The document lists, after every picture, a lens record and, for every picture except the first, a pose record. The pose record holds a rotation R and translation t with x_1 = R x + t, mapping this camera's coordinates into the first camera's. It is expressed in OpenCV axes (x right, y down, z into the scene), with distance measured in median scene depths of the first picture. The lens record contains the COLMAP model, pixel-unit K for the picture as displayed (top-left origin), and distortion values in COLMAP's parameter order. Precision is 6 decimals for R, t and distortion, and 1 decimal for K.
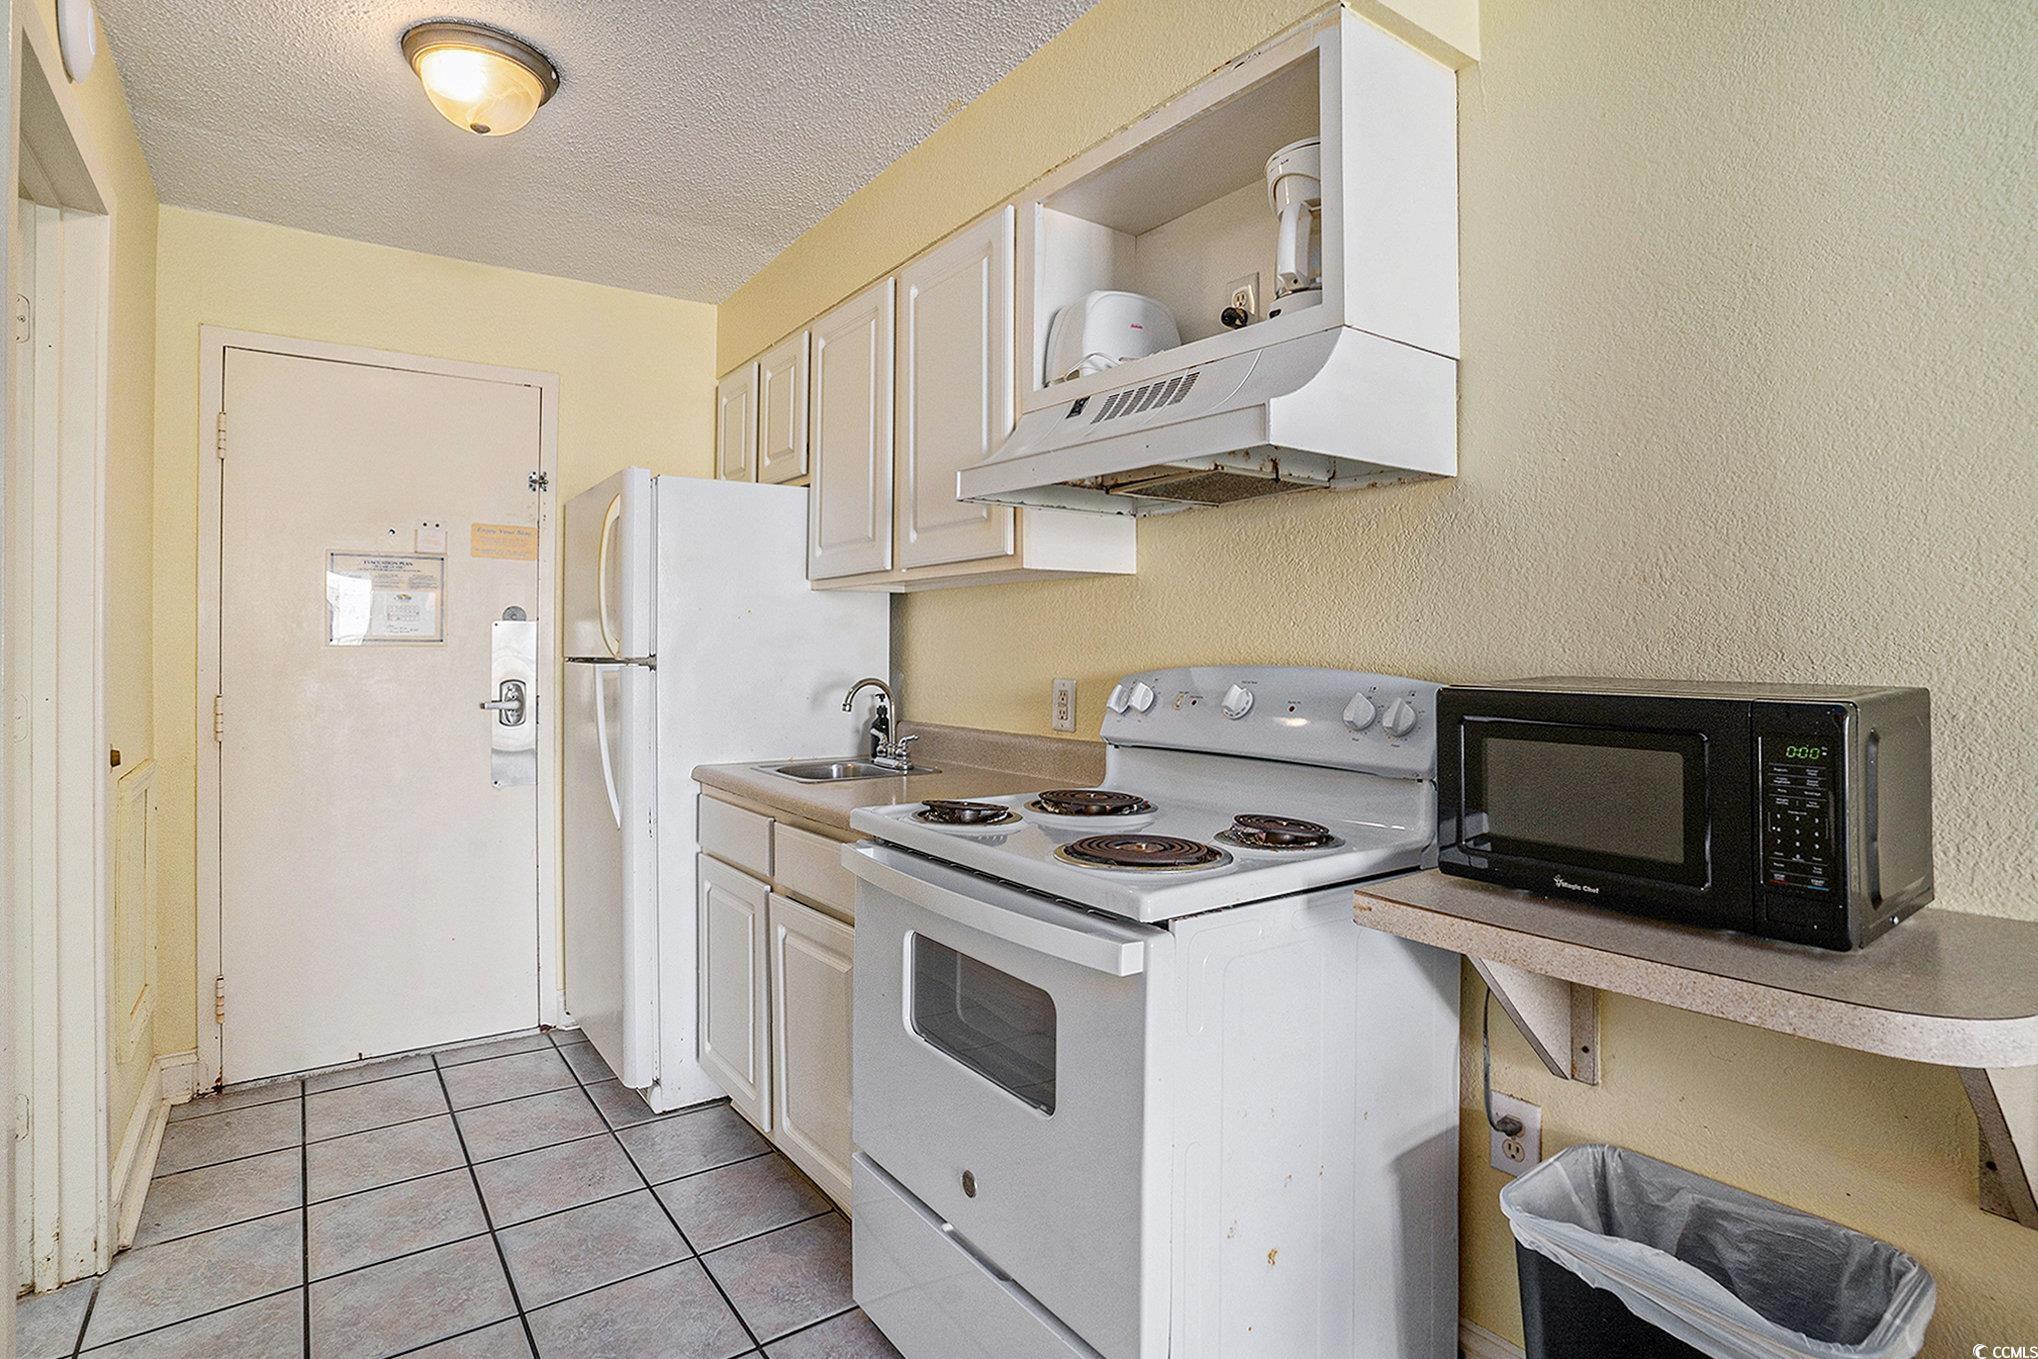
lens RADIAL K [[1026.0, 0, 1027.3], [0, 1026.0, 666.6], [0, 0, 1]] dist [-0.095755, 0.054182]
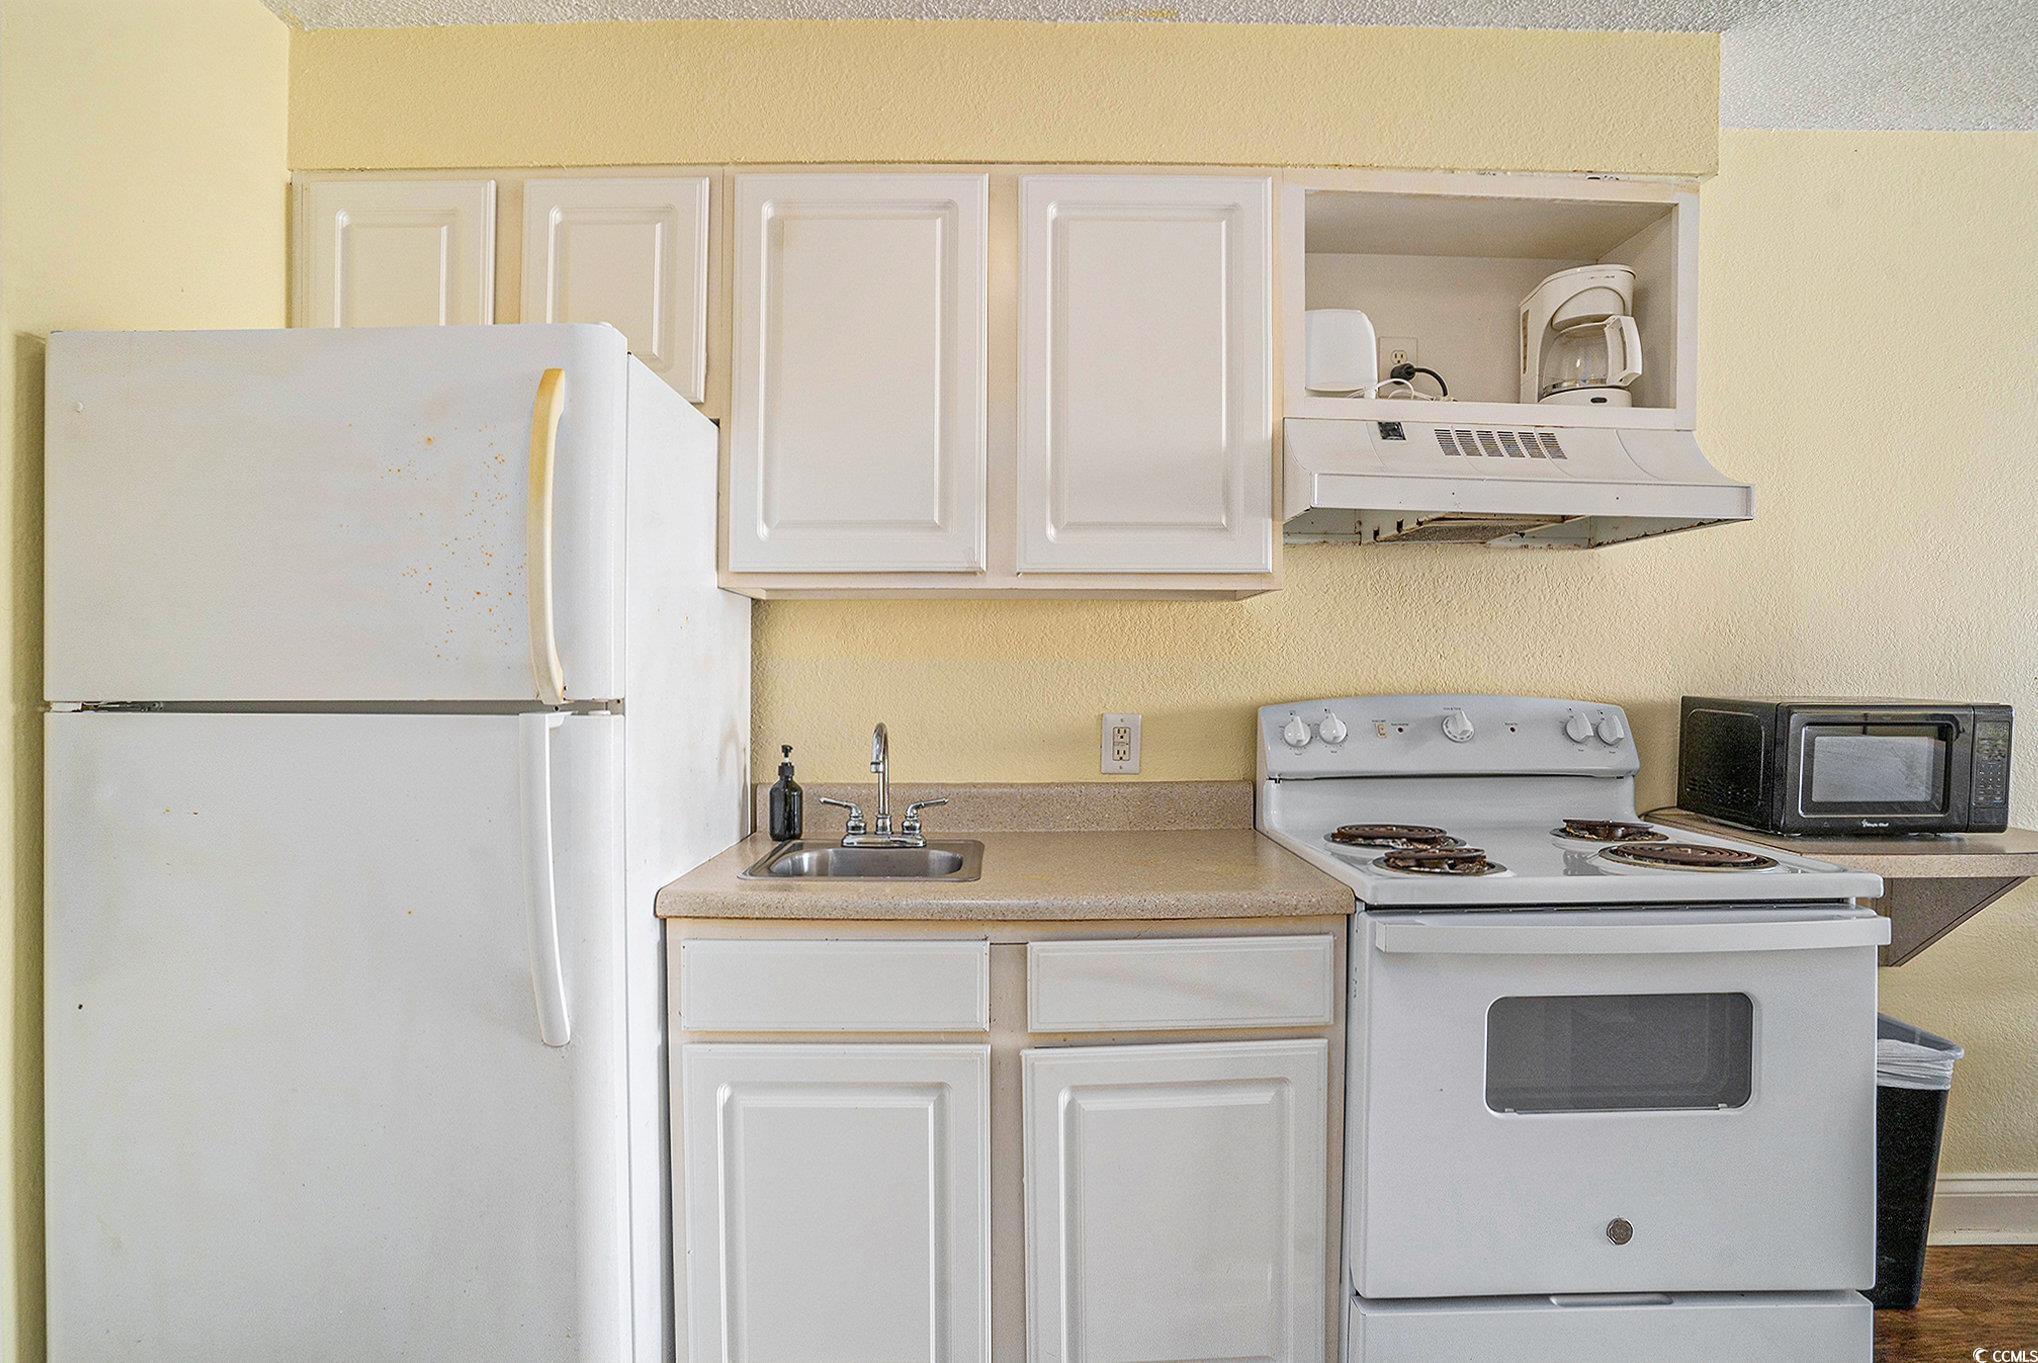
lens RADIAL K [[1026.0, 0, 1027.3], [0, 1026.0, 668.6], [0, 0, 1]] dist [-0.095755, 0.054182]
pose [[0.571234, 0.004407, 0.820776, -0.762504], [0.016433, 0.999724, -0.016804, -0.013776], [-0.820623, 0.023087, 0.571003, 0.597112]]
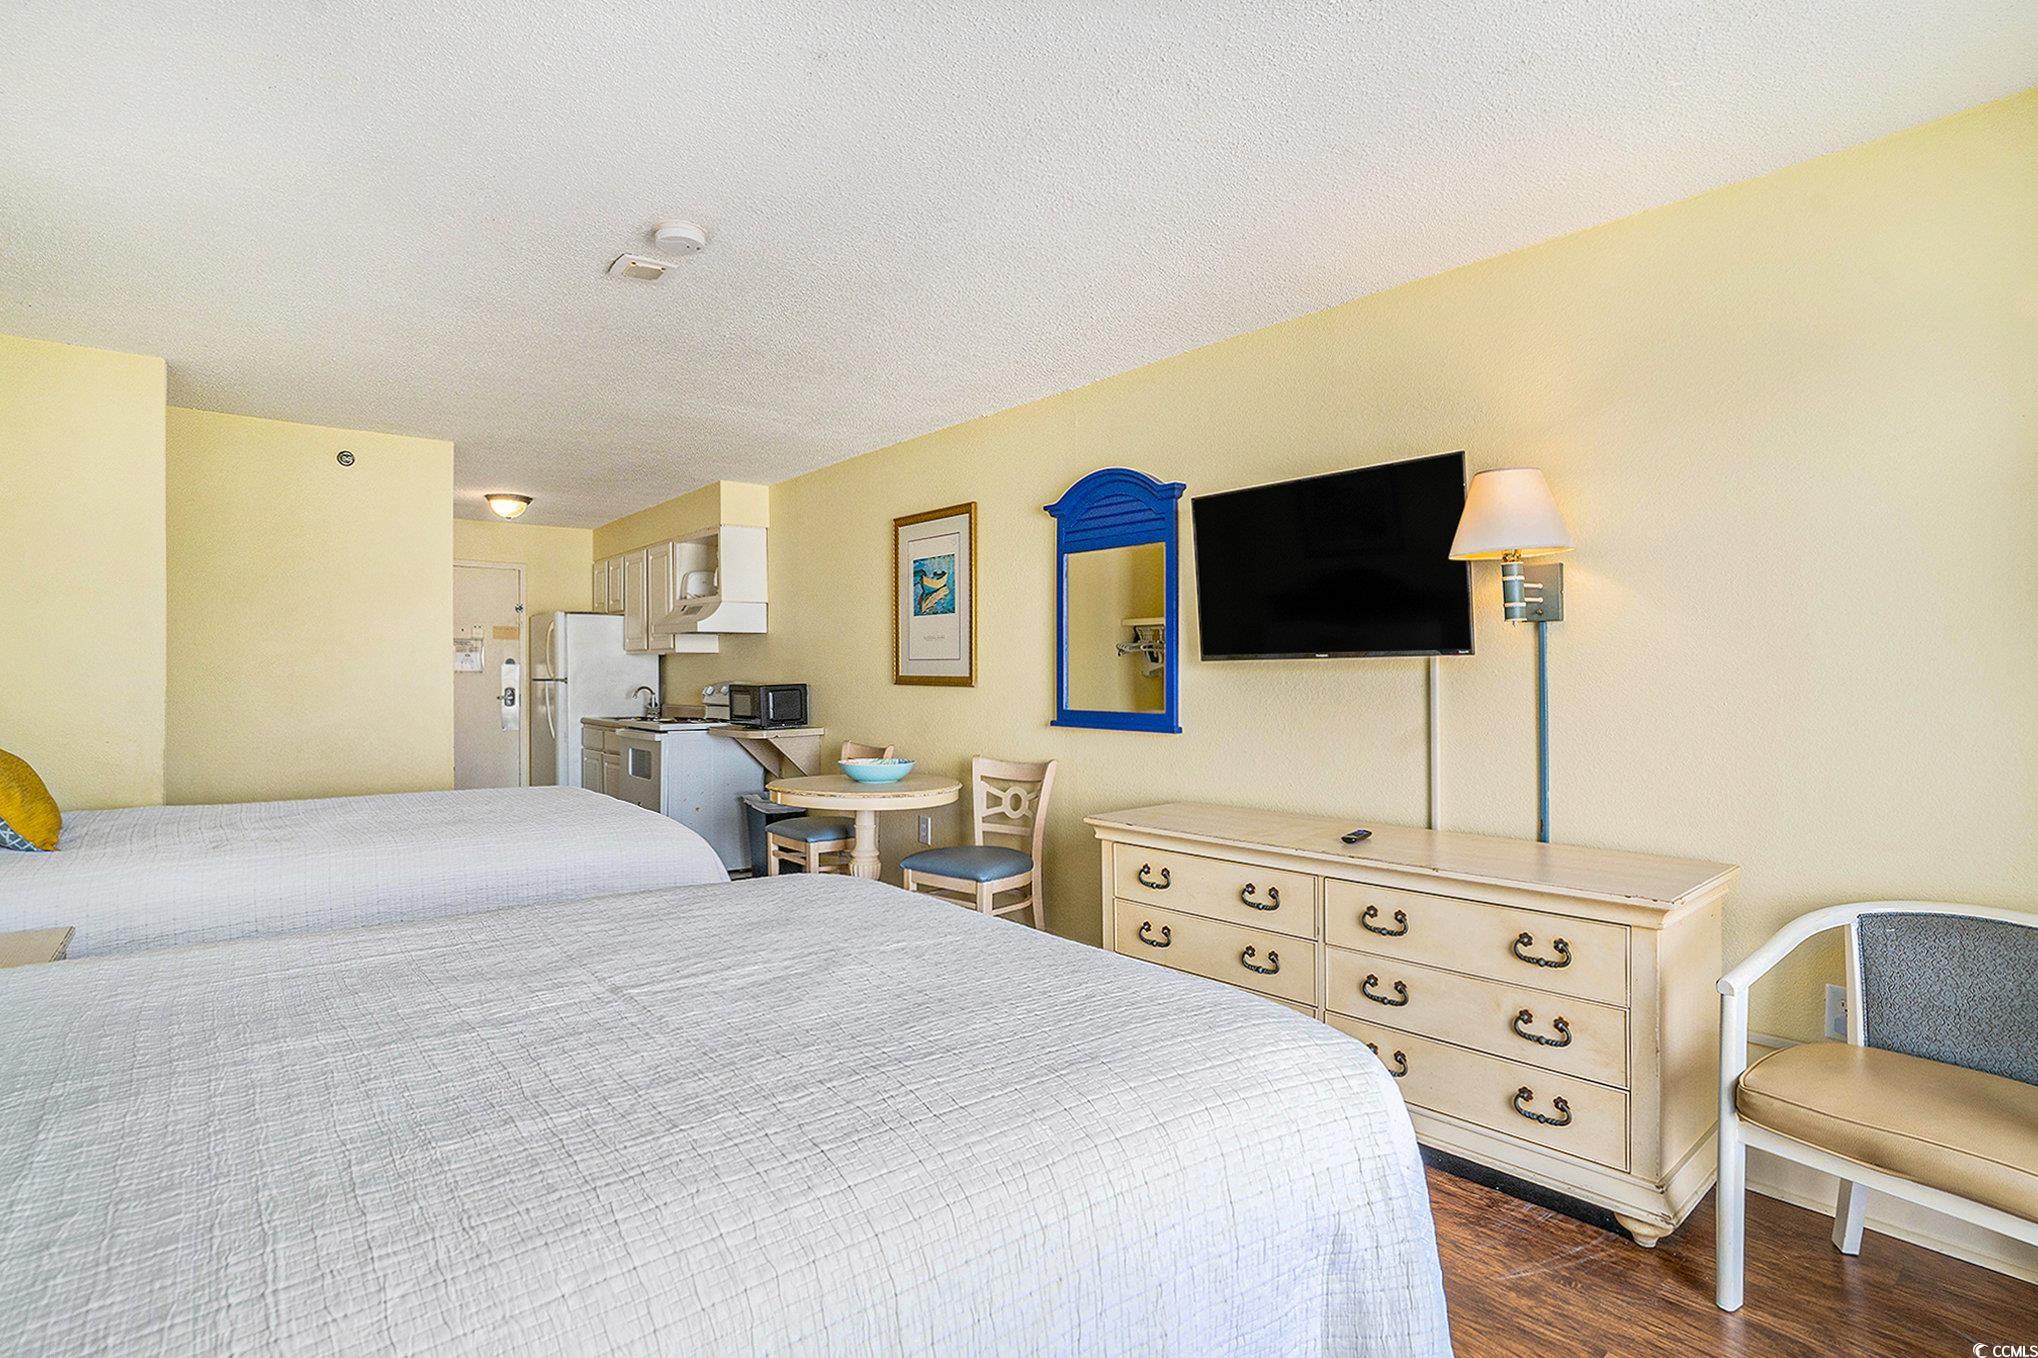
lens RADIAL K [[1026.0, 0, 1027.3], [0, 1026.0, 666.1], [0, 0, 1]] dist [-0.095755, 0.054182]
pose [[0.997565, -0.001023, 0.069729, 0.712055], [0.002432, 0.999795, -0.020113, 0.014790], [-0.069694, 0.020234, 0.997363, -1.878289]]
